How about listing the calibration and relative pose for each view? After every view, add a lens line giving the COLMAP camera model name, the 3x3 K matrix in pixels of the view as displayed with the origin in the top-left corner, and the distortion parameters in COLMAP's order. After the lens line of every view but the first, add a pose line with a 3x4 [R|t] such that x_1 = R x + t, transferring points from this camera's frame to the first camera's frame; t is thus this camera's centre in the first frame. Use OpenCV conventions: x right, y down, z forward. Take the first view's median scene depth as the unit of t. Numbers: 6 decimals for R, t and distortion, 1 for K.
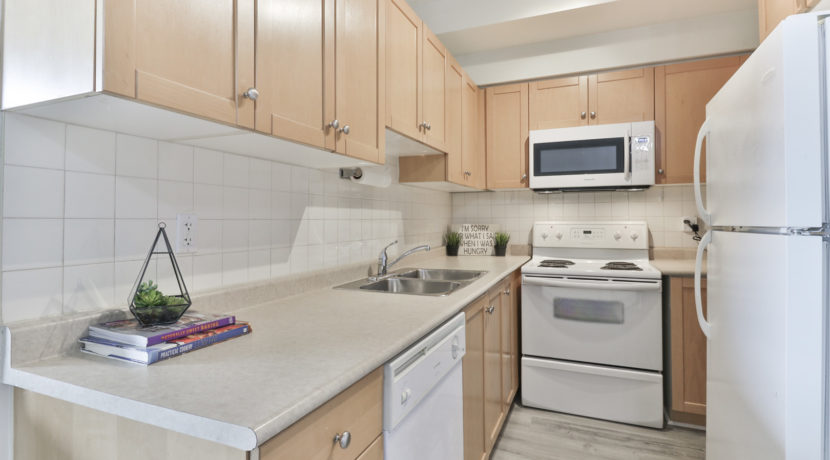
lens RADIAL K [[419.1, 0, 379.5], [0, 419.1, 218.3], [0, 0, 1]] dist [0.000566, 0.000096]
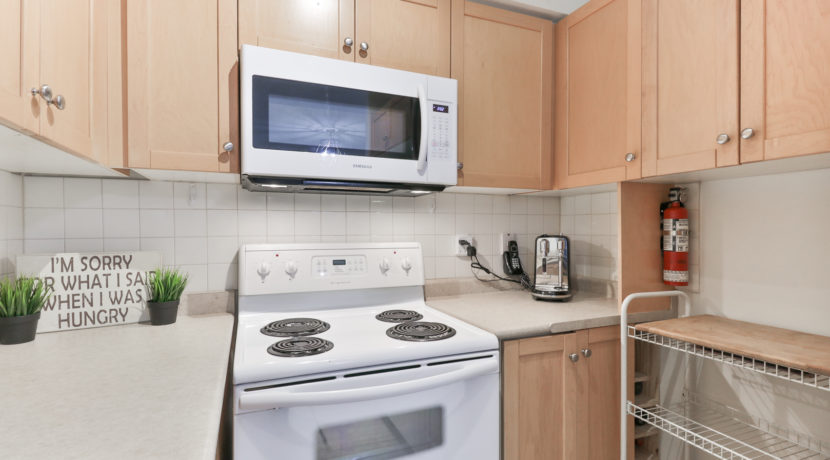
lens RADIAL K [[437.5, 0, 453.0], [0, 437.5, 233.3], [0, 0, 1]] dist [0.001705, -0.000847]
pose [[0.629981, -0.000764, 0.776610, 0.145546], [-0.004449, 0.999980, 0.004593, -0.011688], [-0.776598, -0.006348, 0.629965, 0.566151]]
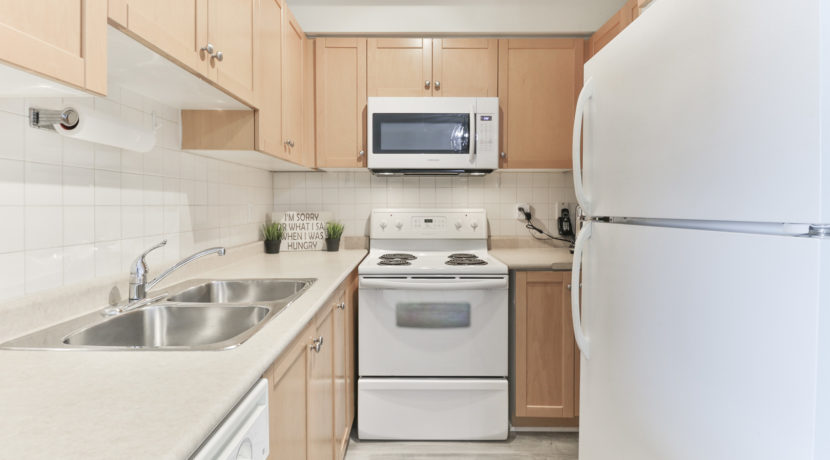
lens RADIAL K [[436.6, 0, 400.2], [0, 436.6, 215.9], [0, 0, 1]] dist [0.017277, 0.000107]
pose [[0.907682, -0.005083, 0.419628, 0.062144], [-0.006316, 0.999648, 0.025771, -0.001100], [-0.419611, -0.026042, 0.907330, 0.213916]]
